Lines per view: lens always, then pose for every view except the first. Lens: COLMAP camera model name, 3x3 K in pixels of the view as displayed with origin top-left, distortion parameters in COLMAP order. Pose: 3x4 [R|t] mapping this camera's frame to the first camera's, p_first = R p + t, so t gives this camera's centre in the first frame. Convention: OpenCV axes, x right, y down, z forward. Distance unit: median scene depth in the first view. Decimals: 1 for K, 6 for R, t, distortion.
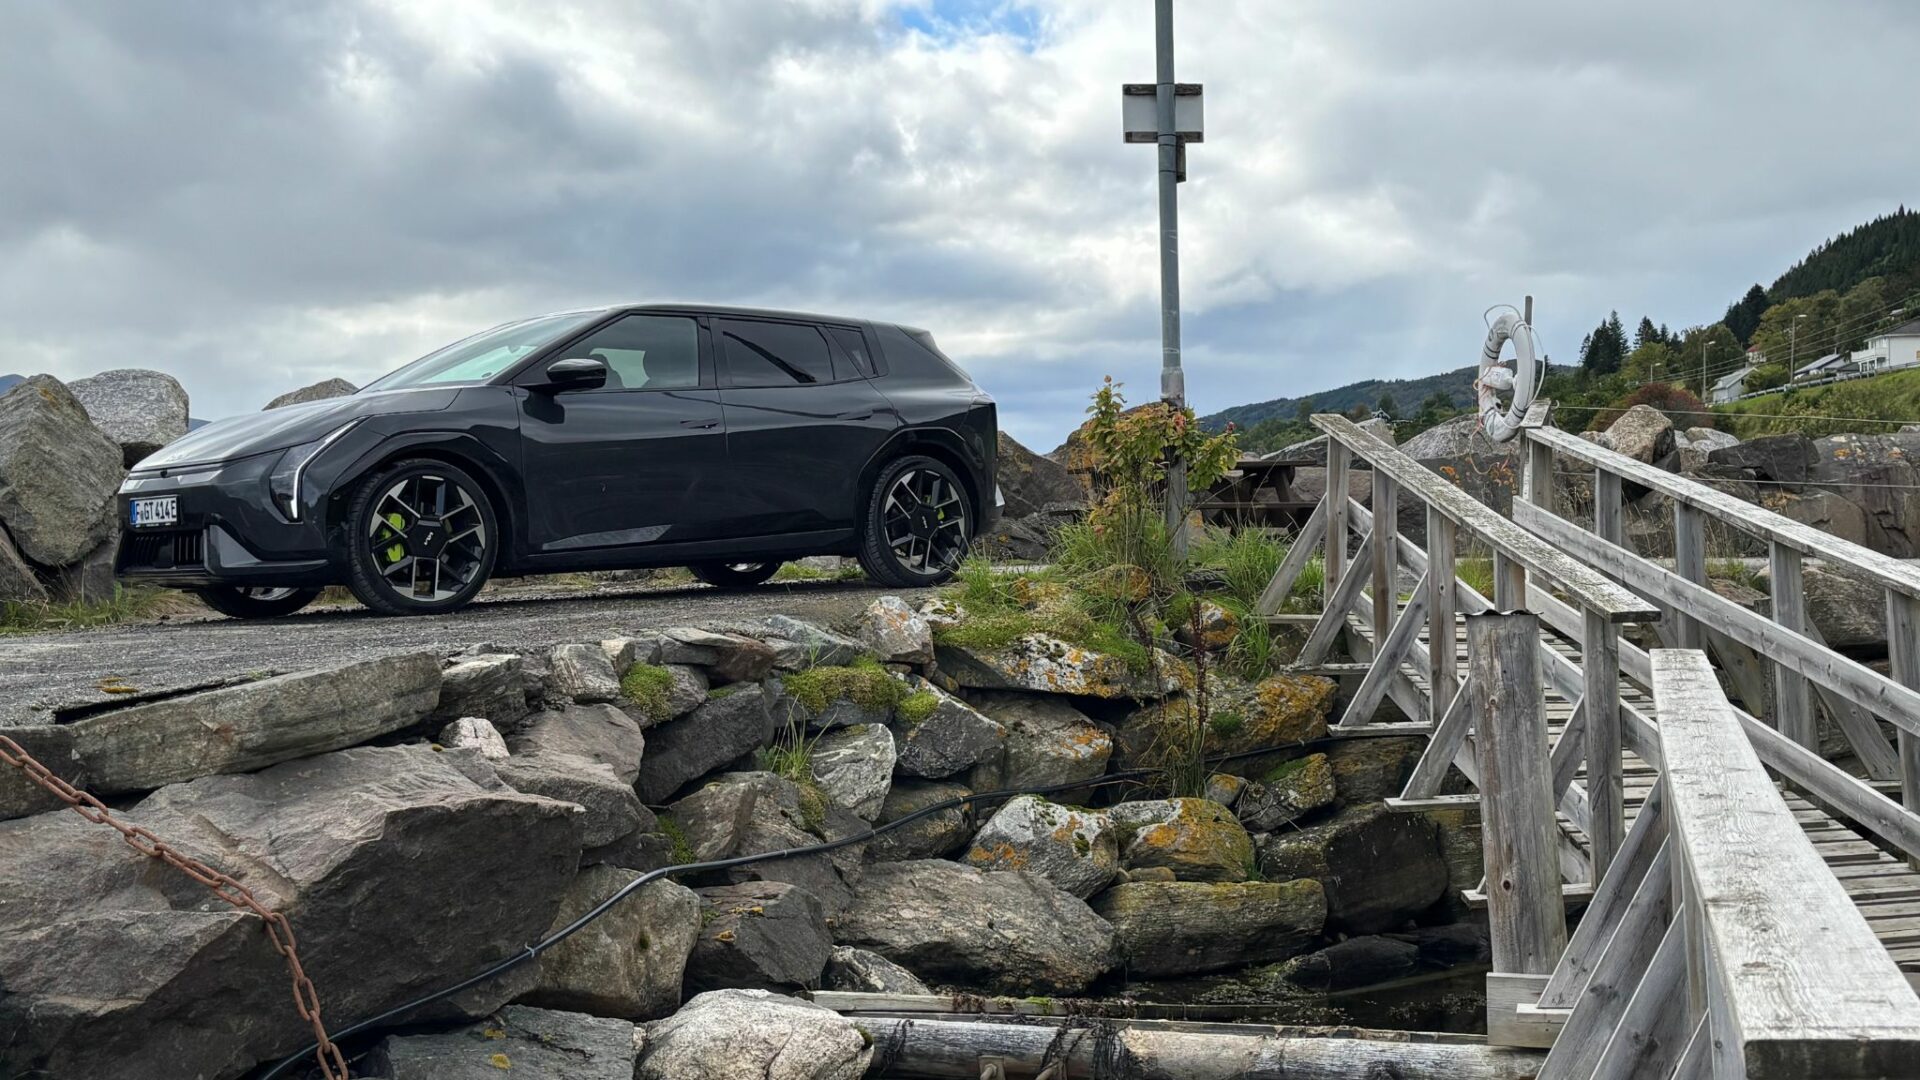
lens RADIAL K [[2271.5, 0, 939.2], [0, 2271.5, 531.8], [0, 0, 1]] dist [0.221565, -0.724201]
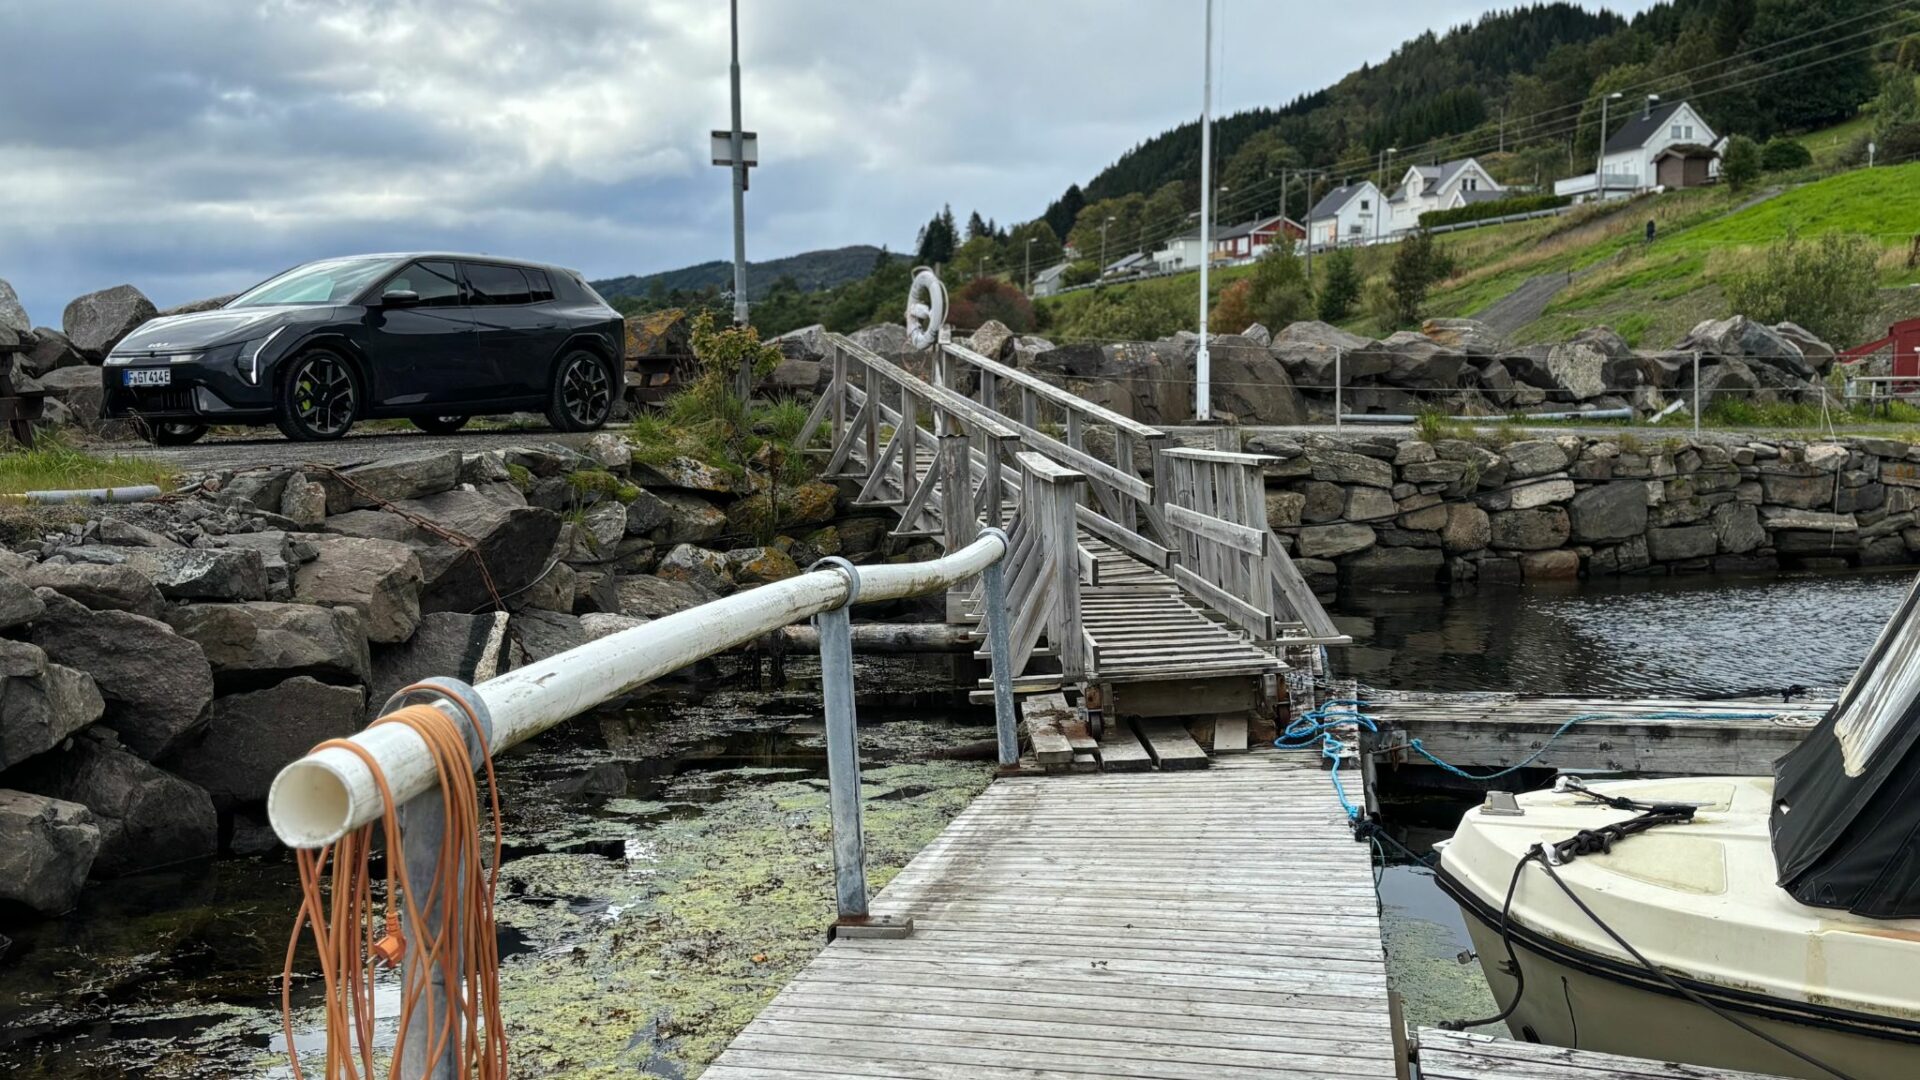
lens RADIAL K [[2271.5, 0, 939.2], [0, 2271.5, 531.8], [0, 0, 1]] dist [0.221565, -0.724201]
pose [[0.960194, -0.002850, 0.279318, -0.256234], [-0.012043, 0.998596, 0.051590, 0.009508], [-0.279073, -0.052900, 0.958812, -0.743859]]
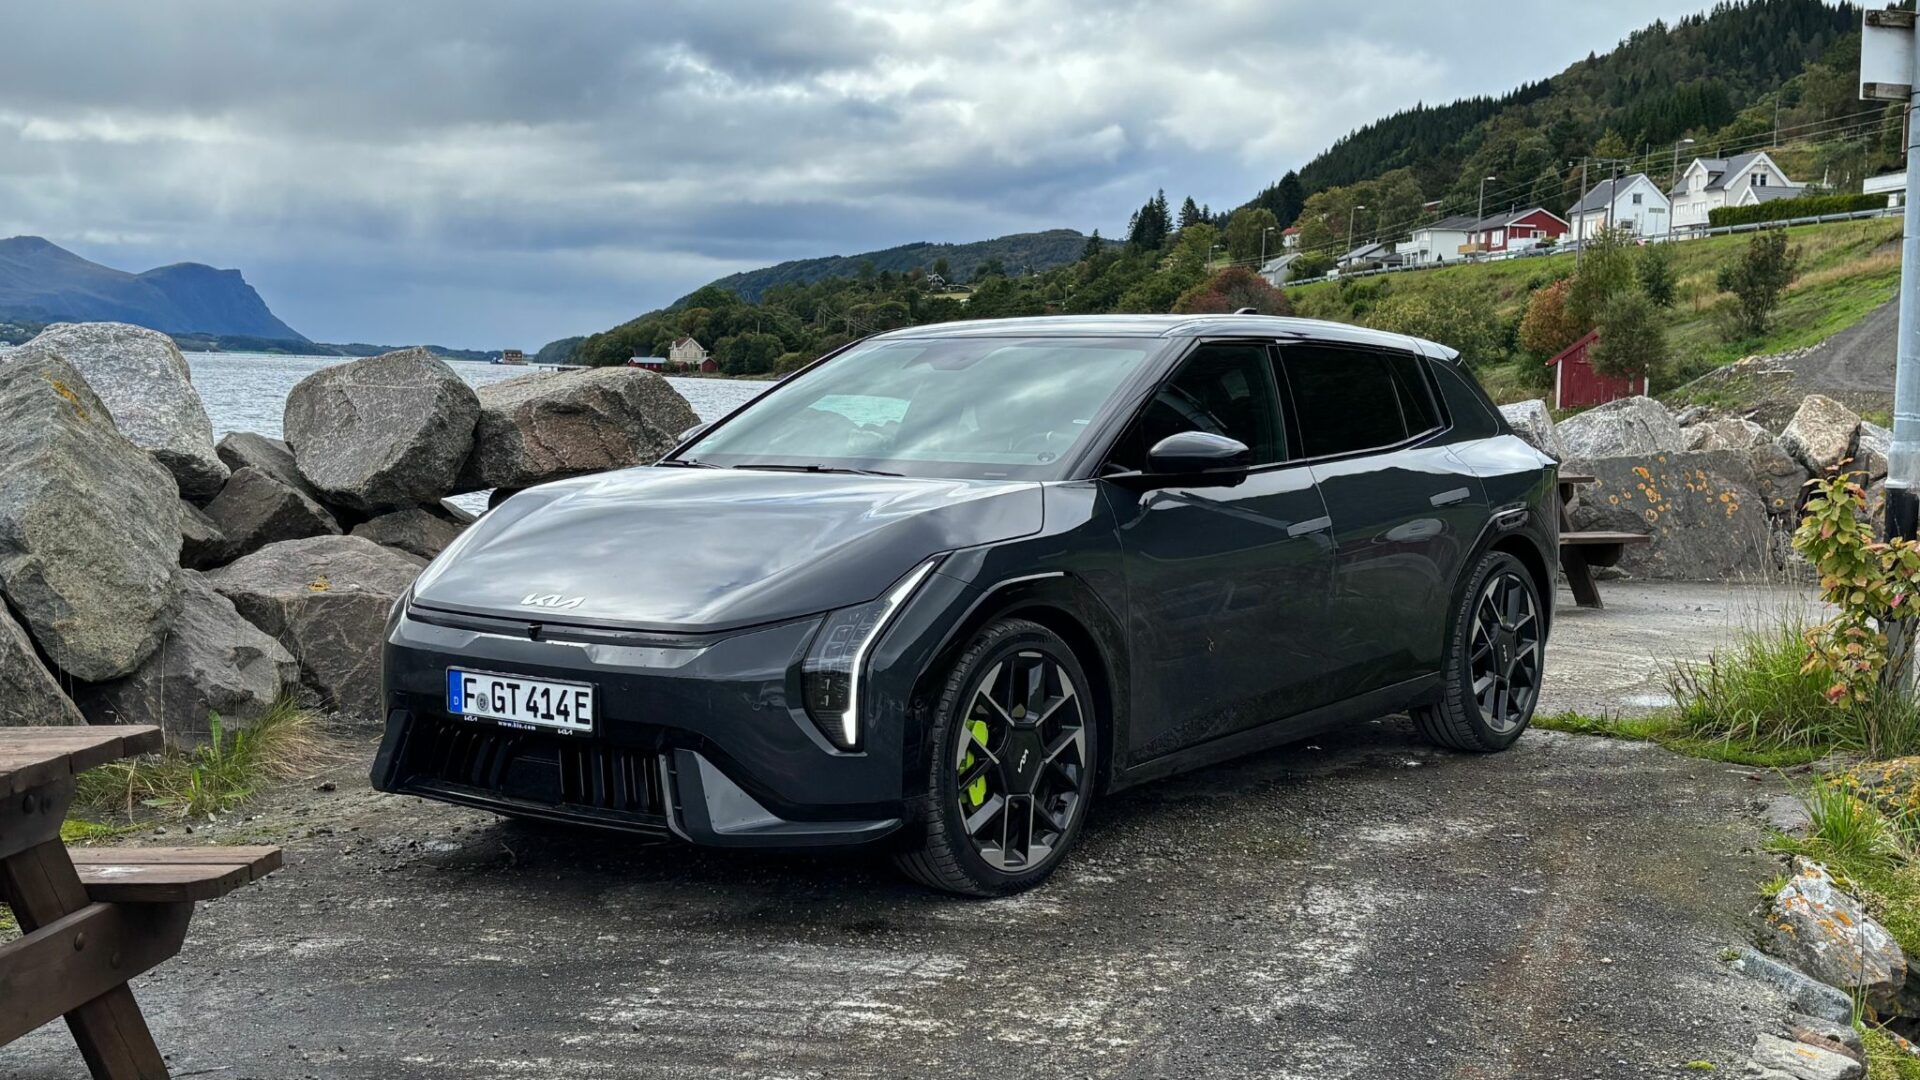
lens RADIAL K [[2271.5, 0, 939.2], [0, 2271.5, 531.8], [0, 0, 1]] dist [0.221565, -0.724201]
pose [[0.980234, 0.026657, 0.196040, -0.348354], [-0.039250, 0.997388, 0.060635, -0.085514], [-0.193911, -0.067131, 0.978719, 0.444121]]
